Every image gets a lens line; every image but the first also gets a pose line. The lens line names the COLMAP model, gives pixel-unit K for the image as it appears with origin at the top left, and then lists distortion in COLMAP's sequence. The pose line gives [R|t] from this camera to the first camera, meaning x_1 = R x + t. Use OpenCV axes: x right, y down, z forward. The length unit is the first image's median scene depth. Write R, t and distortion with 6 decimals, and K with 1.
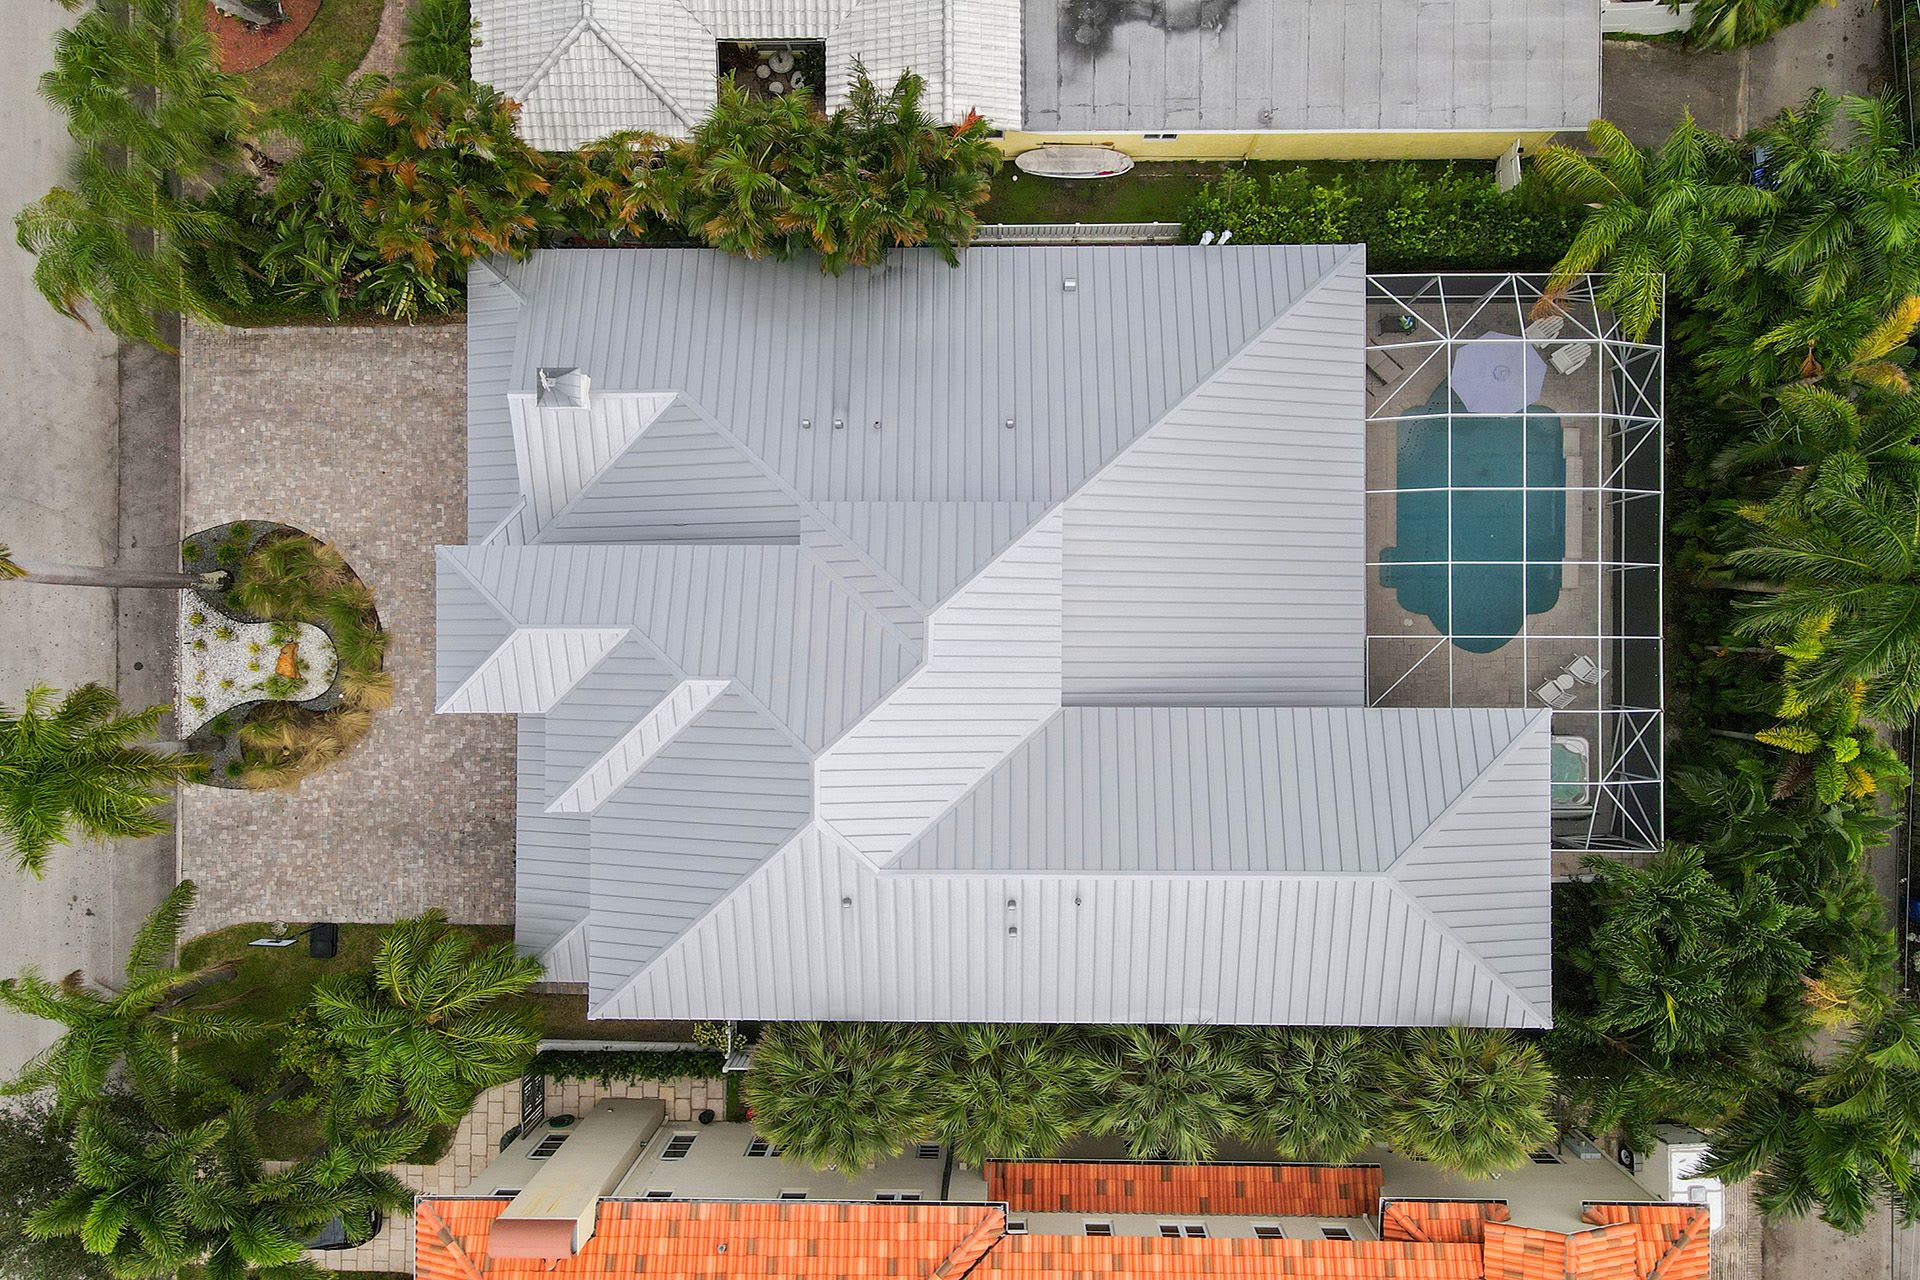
lens RADIAL K [[1051.2, 0, 960.0], [0, 1051.2, 640.0], [0, 0, 1]] dist [0.001512, -0.000193]
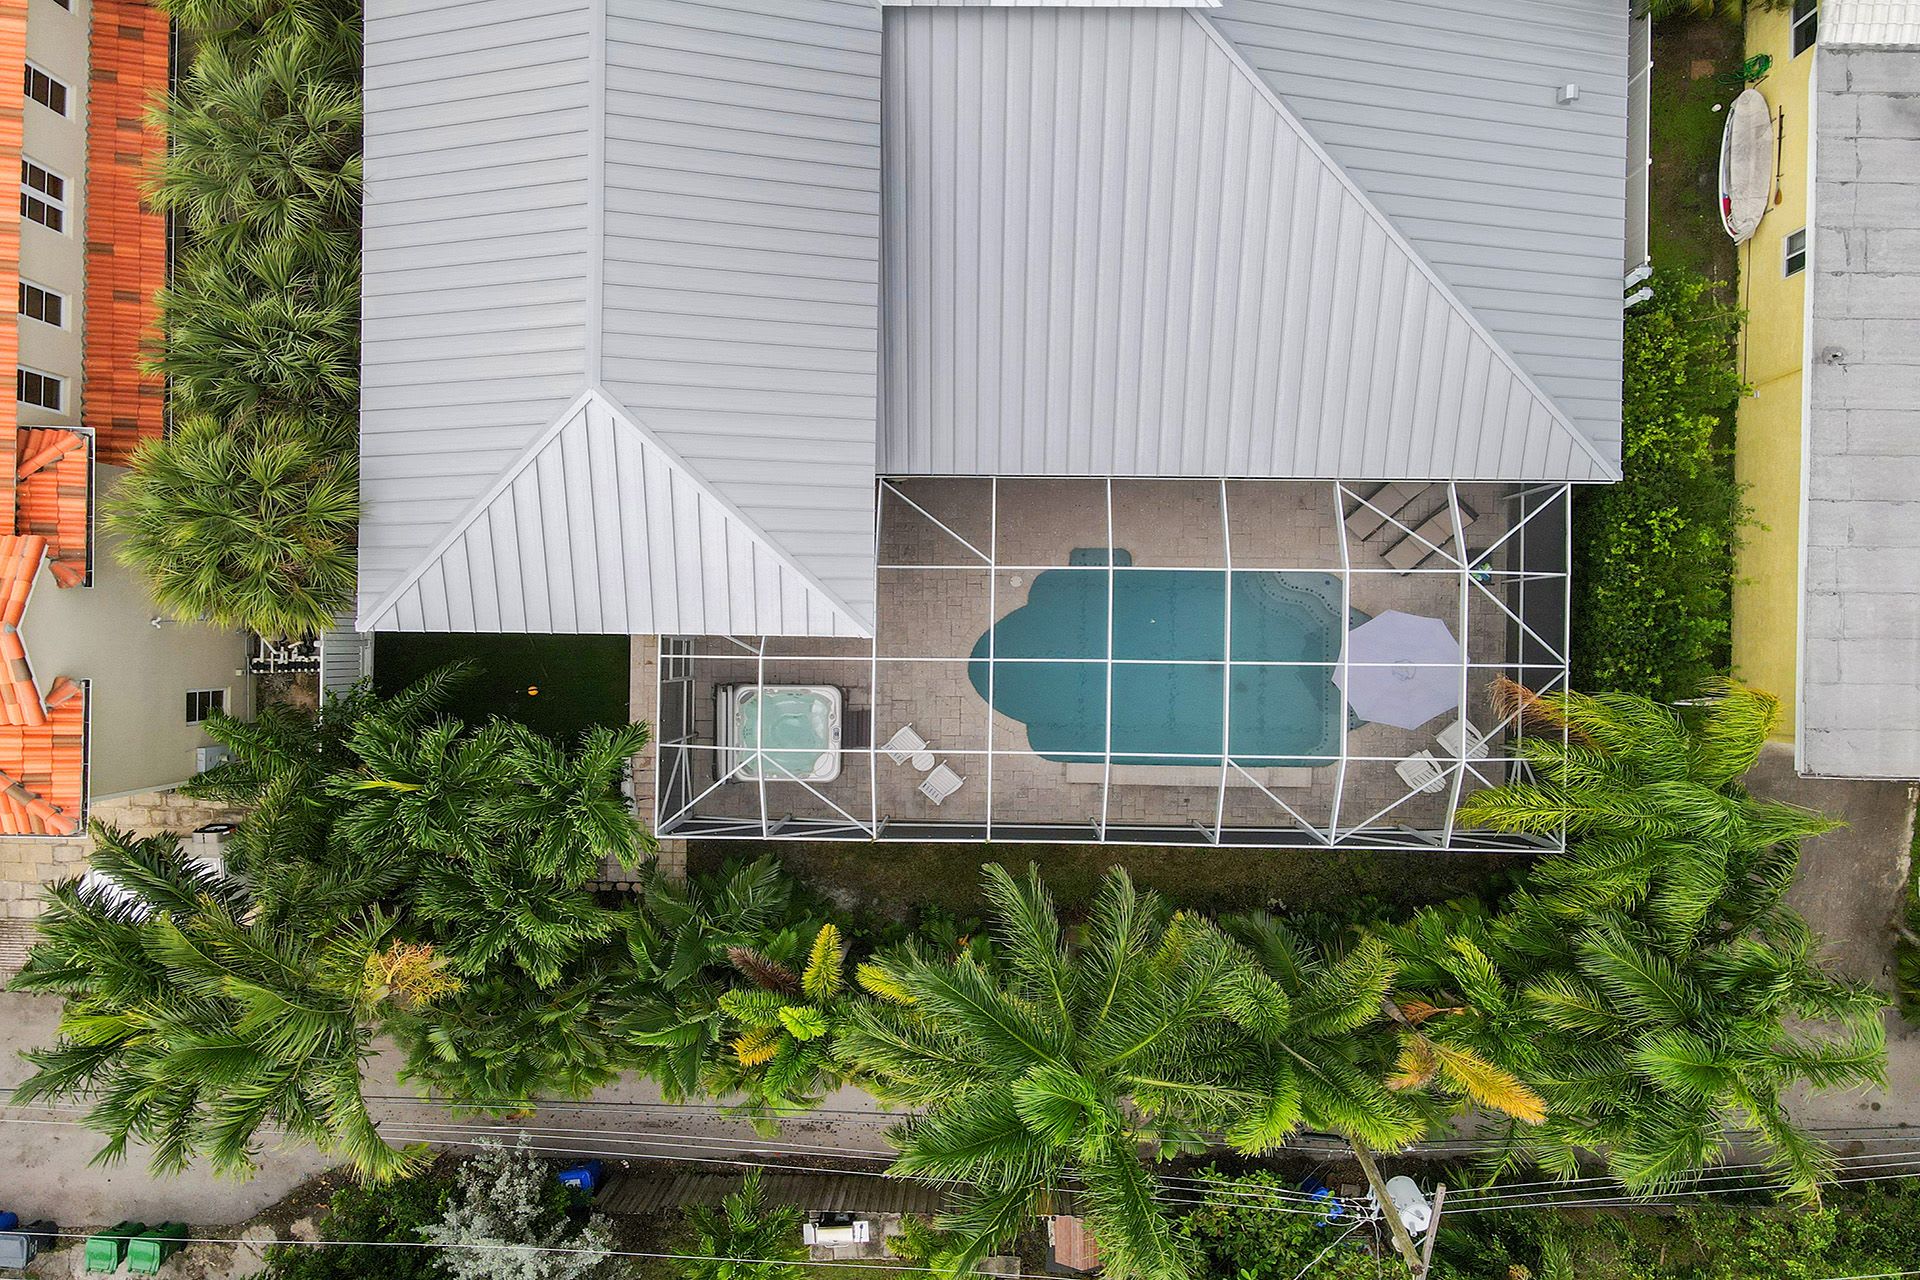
lens RADIAL K [[1344.7, 0, 960.0], [0, 1344.7, 640.0], [0, 0, 1]] dist [0.000890, -0.001588]
pose [[0.004682, 0.982406, 0.186697, 0.347765], [-0.999395, -0.001840, 0.034744, -0.011423], [0.034476, -0.186747, 0.981803, 0.193375]]
